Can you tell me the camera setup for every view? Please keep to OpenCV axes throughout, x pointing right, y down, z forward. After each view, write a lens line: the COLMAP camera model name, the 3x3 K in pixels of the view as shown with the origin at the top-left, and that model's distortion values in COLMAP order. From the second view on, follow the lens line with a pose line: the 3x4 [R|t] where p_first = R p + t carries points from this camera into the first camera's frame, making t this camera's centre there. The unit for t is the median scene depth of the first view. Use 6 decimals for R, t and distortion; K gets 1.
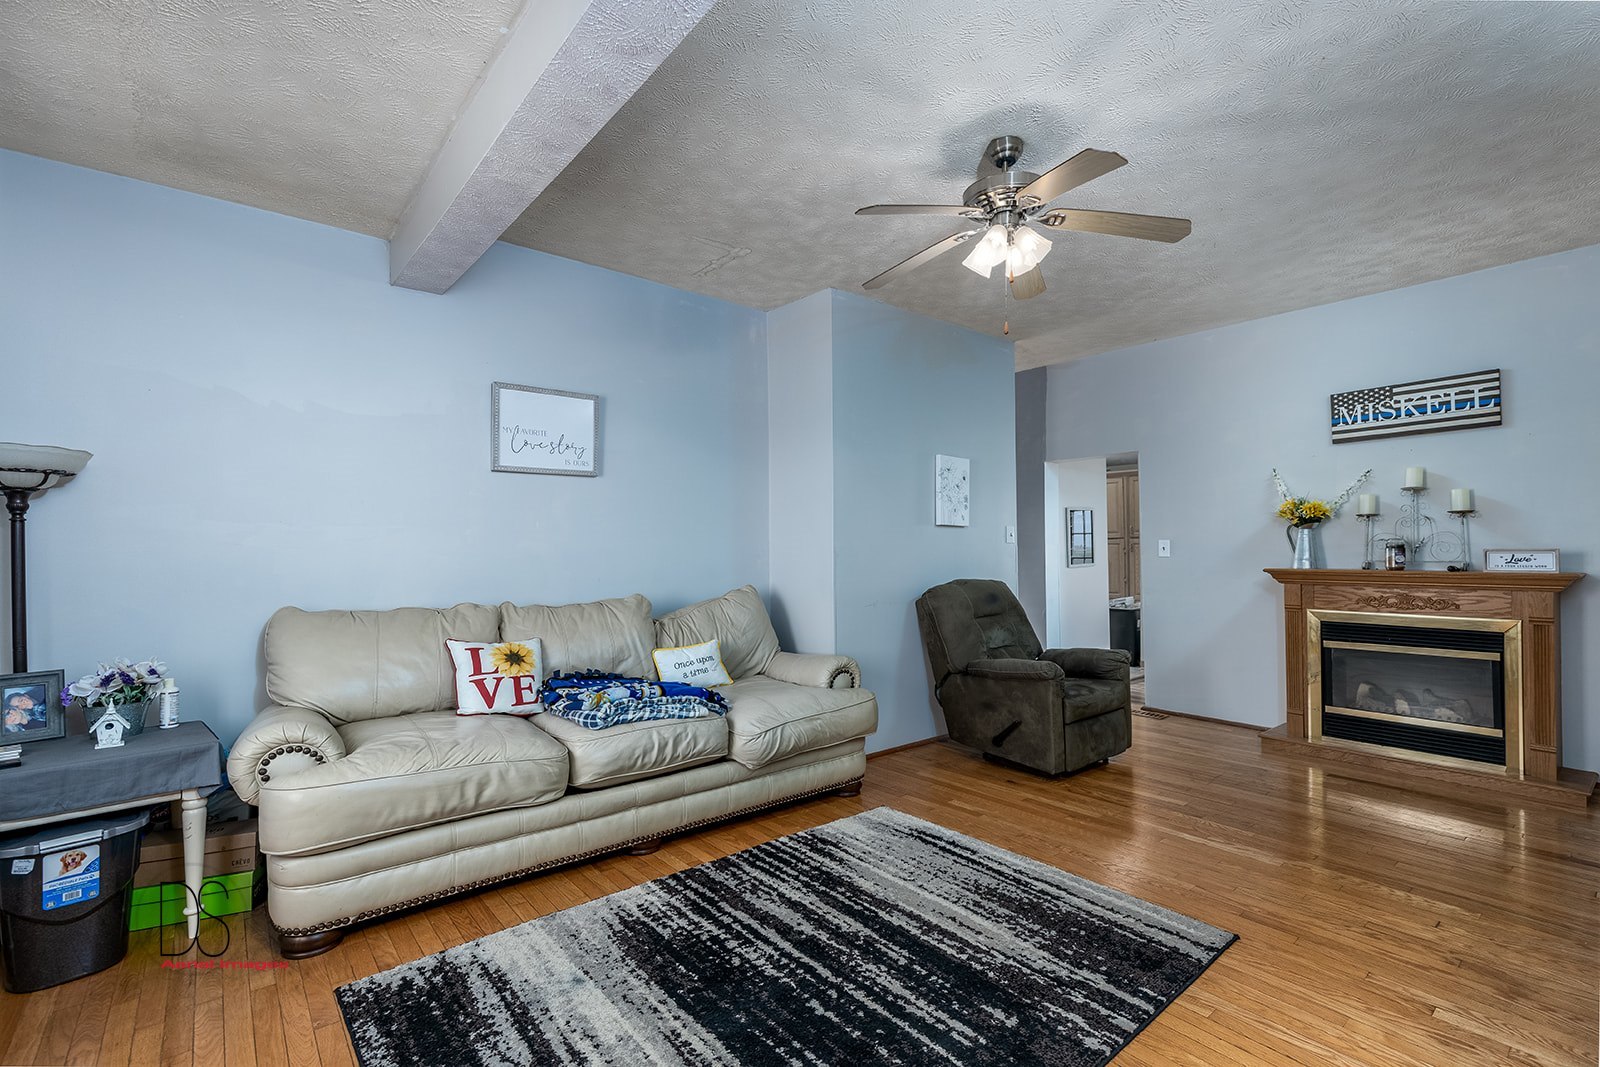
lens RADIAL K [[722.0, 0, 831.5], [0, 722.0, 548.9], [0, 0, 1]] dist [0.009509, -0.000404]
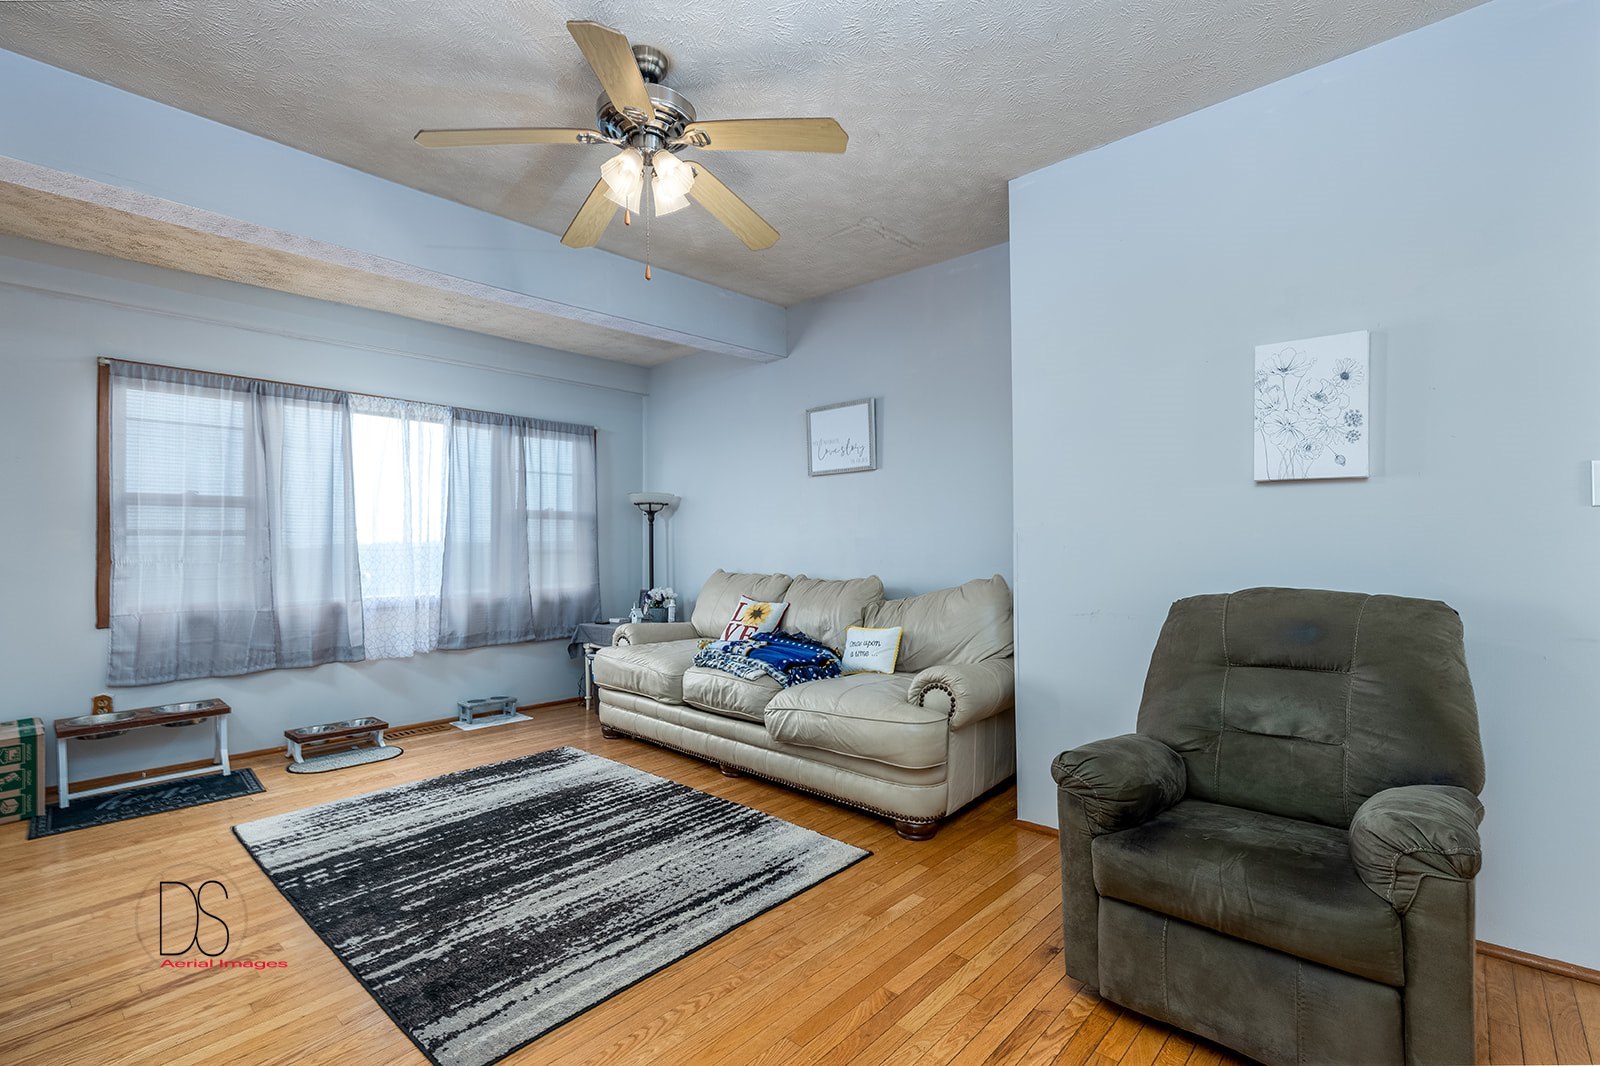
lens RADIAL K [[722.0, 0, 801.9], [0, 722.0, 538.1], [0, 0, 1]] dist [0.009509, -0.000404]
pose [[0.119022, -0.000655, -0.992891, 1.172077], [0.013825, 0.999904, 0.000998, 0.006225], [0.992795, -0.013845, 0.119019, 1.133602]]
